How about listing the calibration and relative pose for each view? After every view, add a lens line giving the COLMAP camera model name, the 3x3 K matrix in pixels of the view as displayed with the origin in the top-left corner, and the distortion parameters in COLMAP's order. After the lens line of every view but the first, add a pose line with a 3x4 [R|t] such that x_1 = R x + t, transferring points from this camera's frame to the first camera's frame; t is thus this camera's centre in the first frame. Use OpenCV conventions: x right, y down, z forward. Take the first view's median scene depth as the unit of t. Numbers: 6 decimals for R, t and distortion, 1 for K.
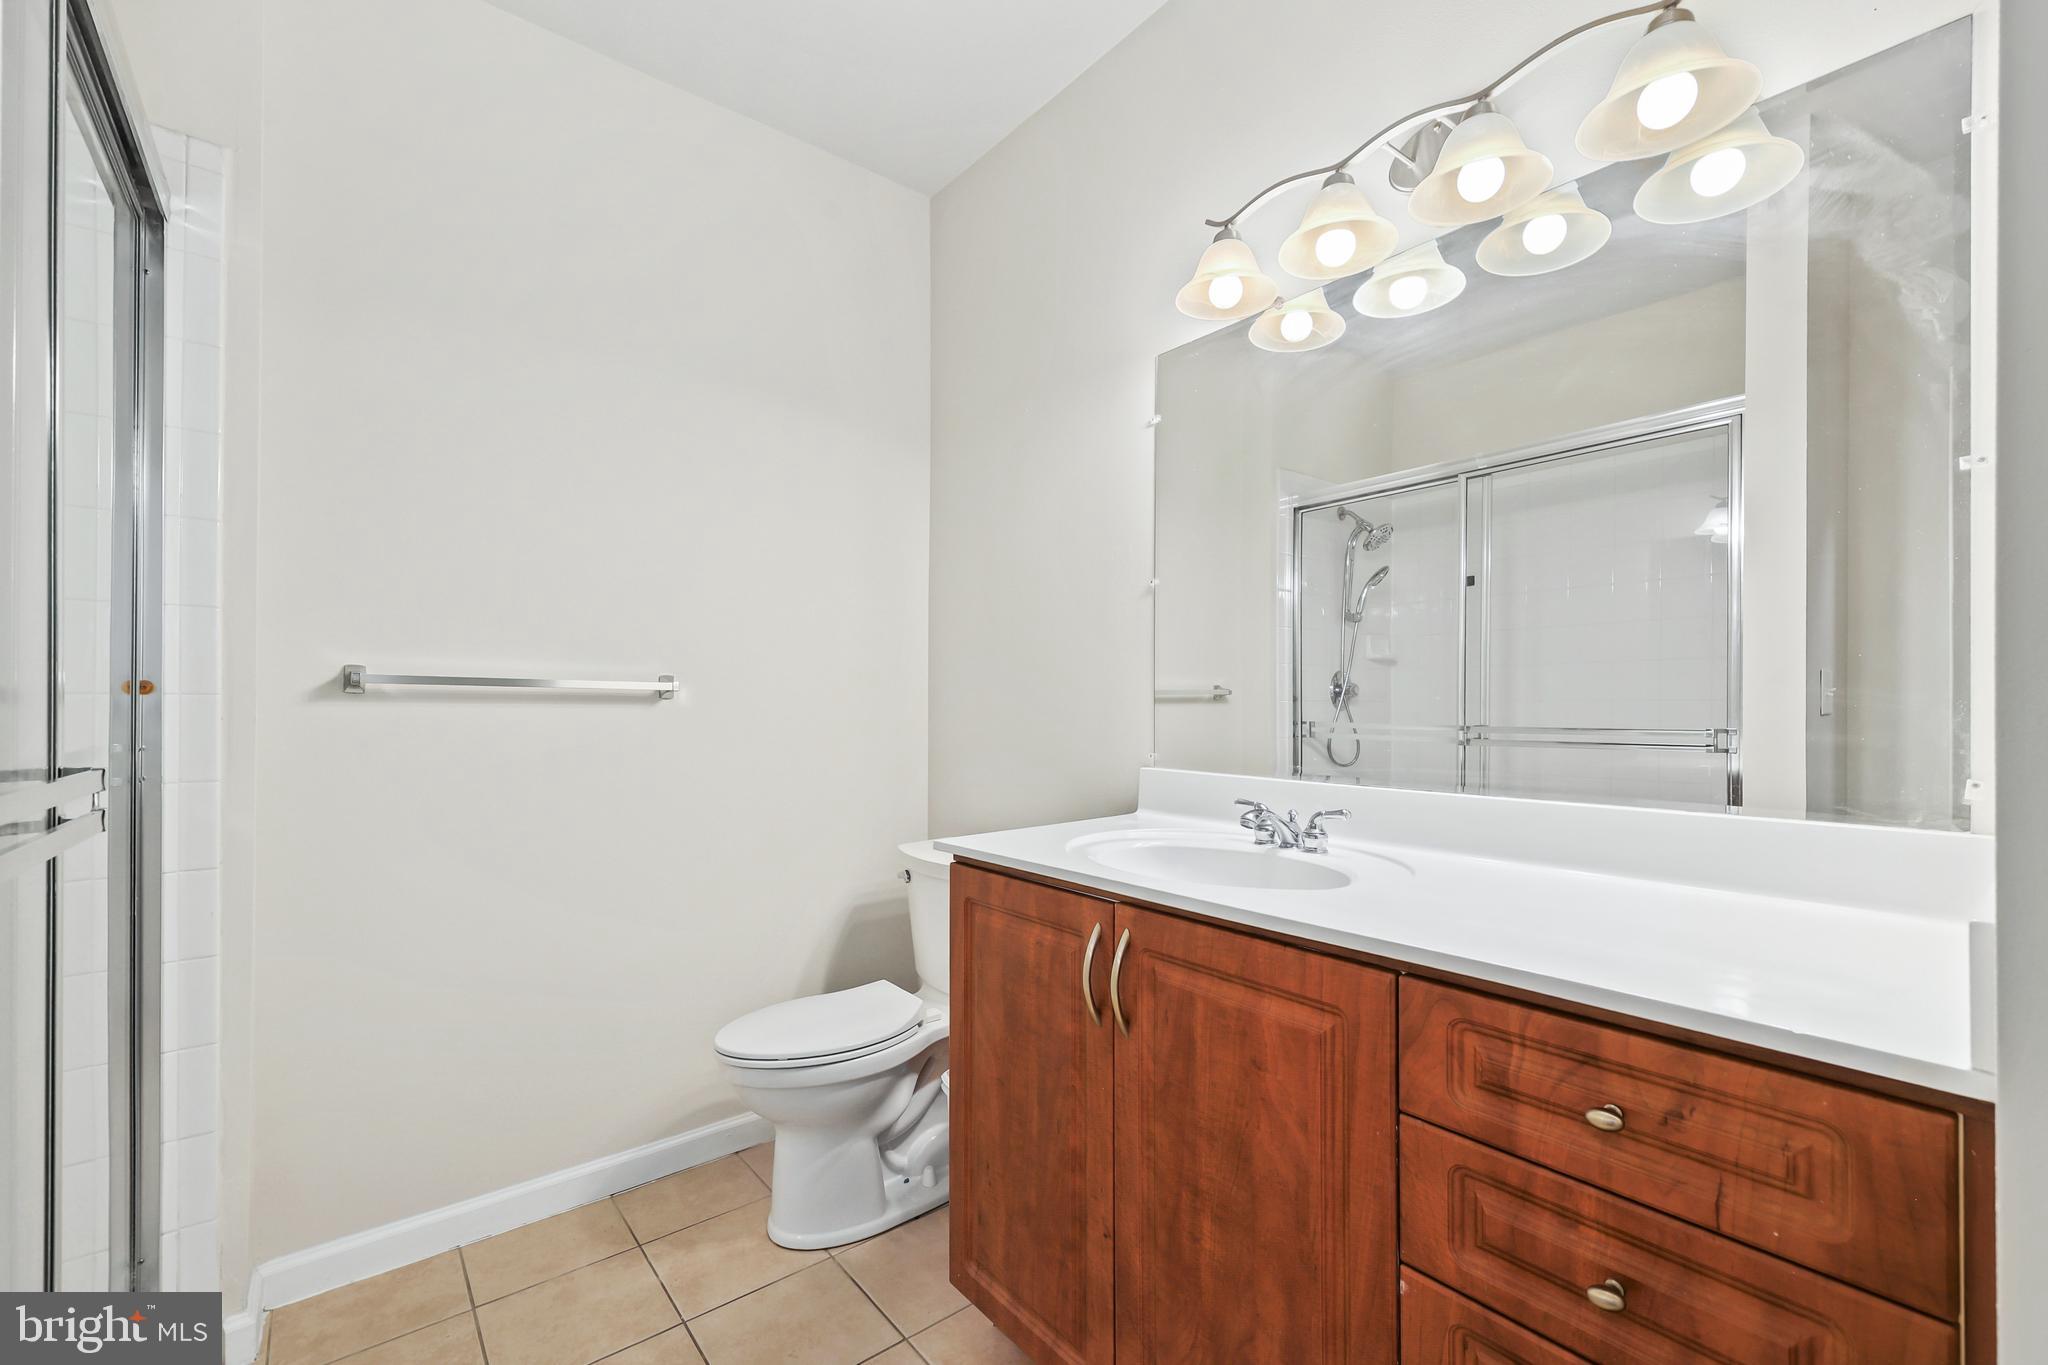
lens RADIAL K [[843.9, 0, 1058.3], [0, 843.9, 696.7], [0, 0, 1]] dist [-0.000739, -0.000099]
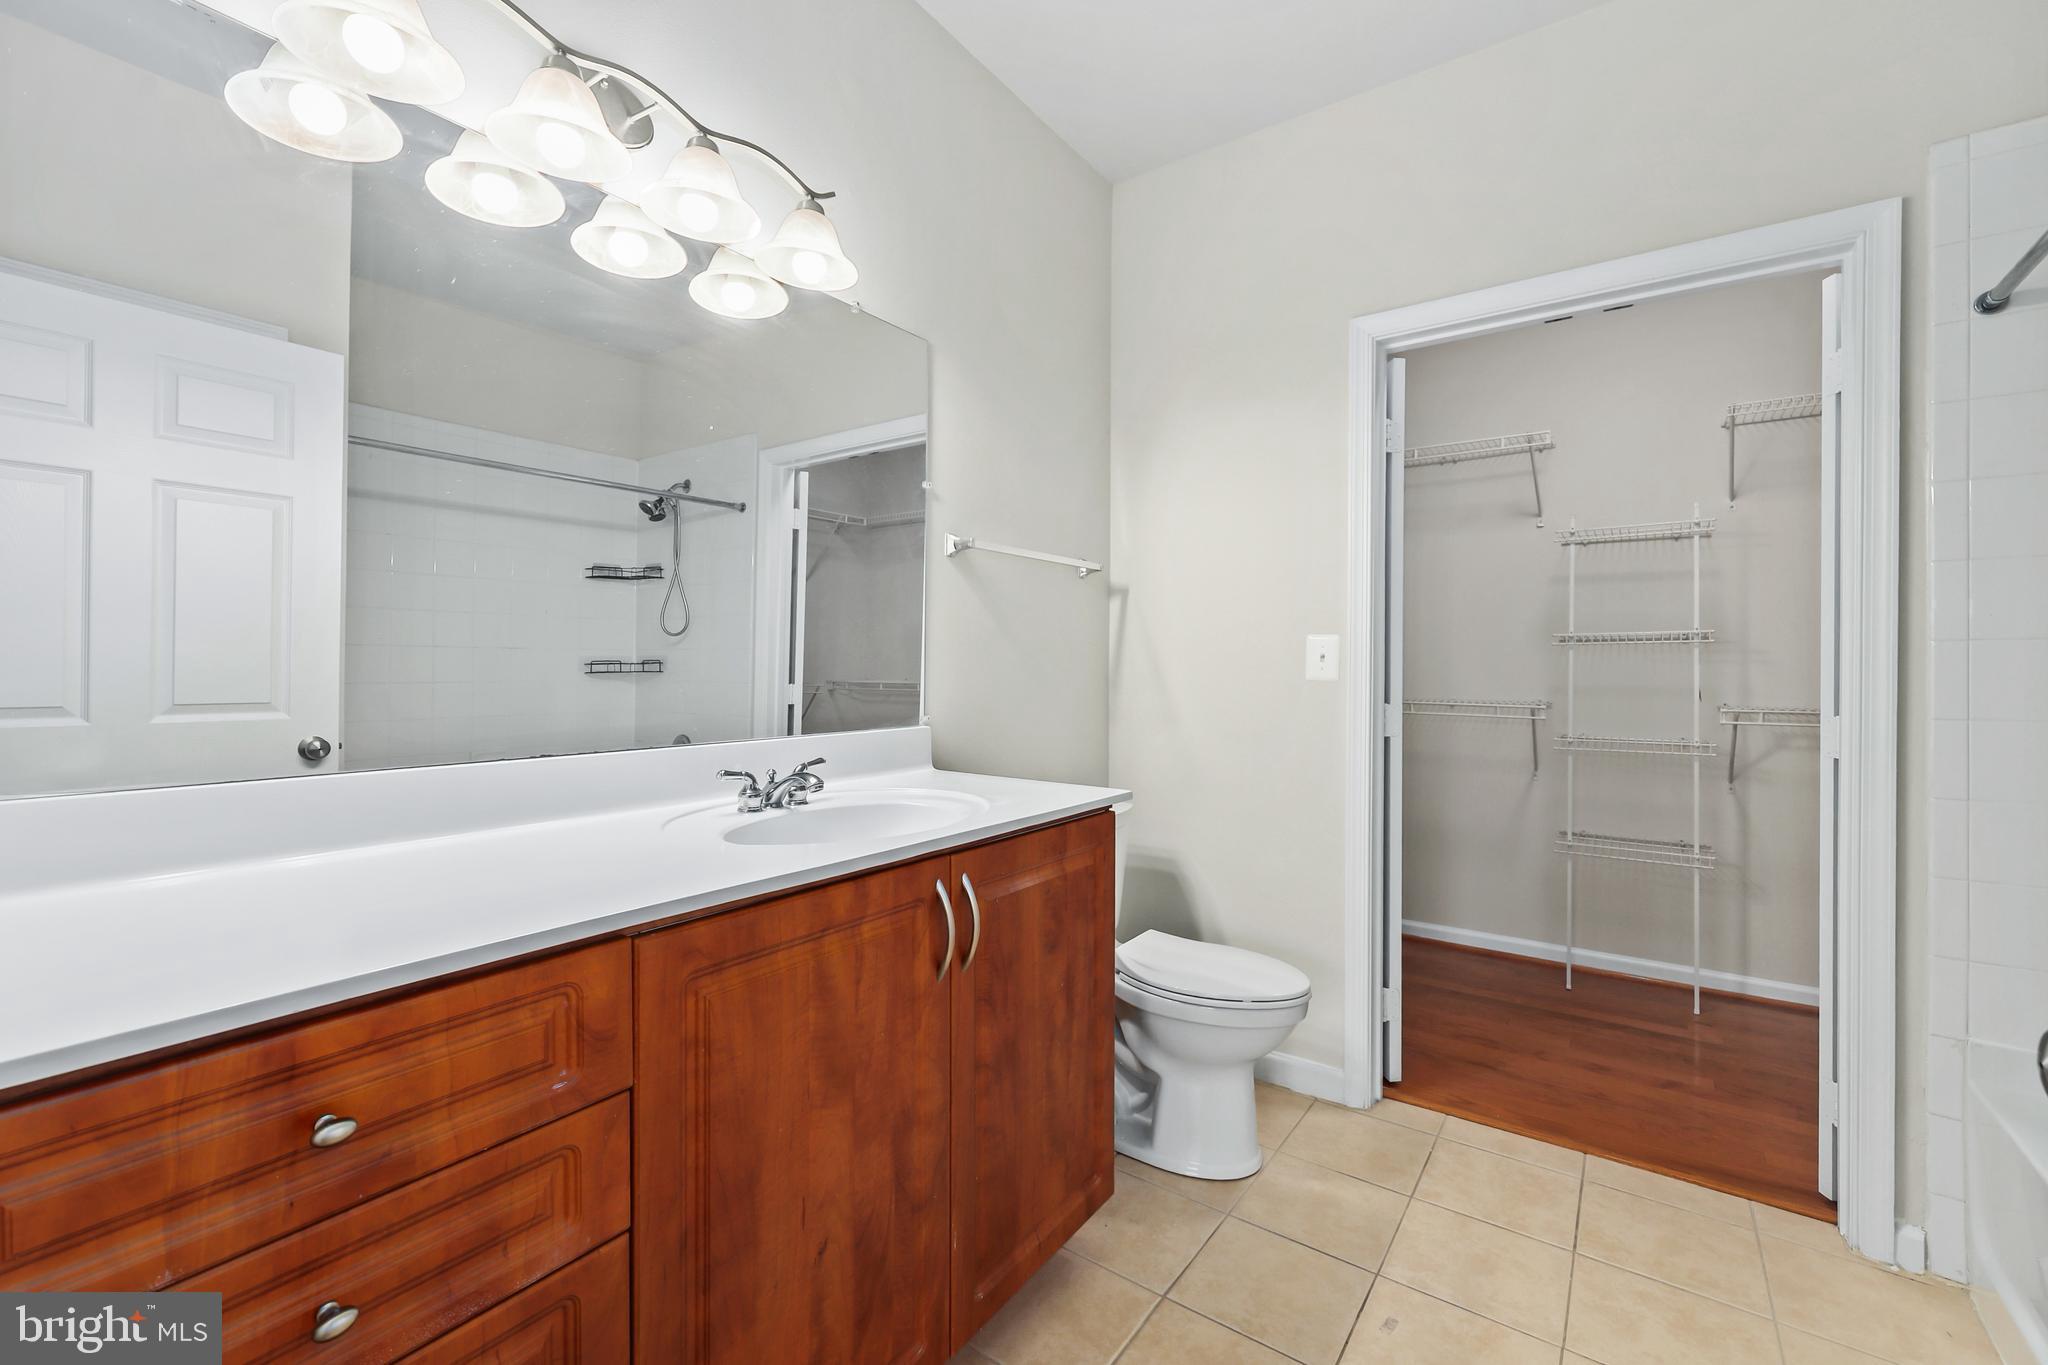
lens RADIAL K [[837.6, 0, 1022.2], [0, 837.6, 664.5], [0, 0, 1]] dist [0.000115, 0.000144]
pose [[-0.255792, 0.002817, 0.966728, -0.823847], [-0.009785, 0.999937, -0.005503, 0.006778], [-0.966682, -0.010868, -0.255749, 1.002282]]
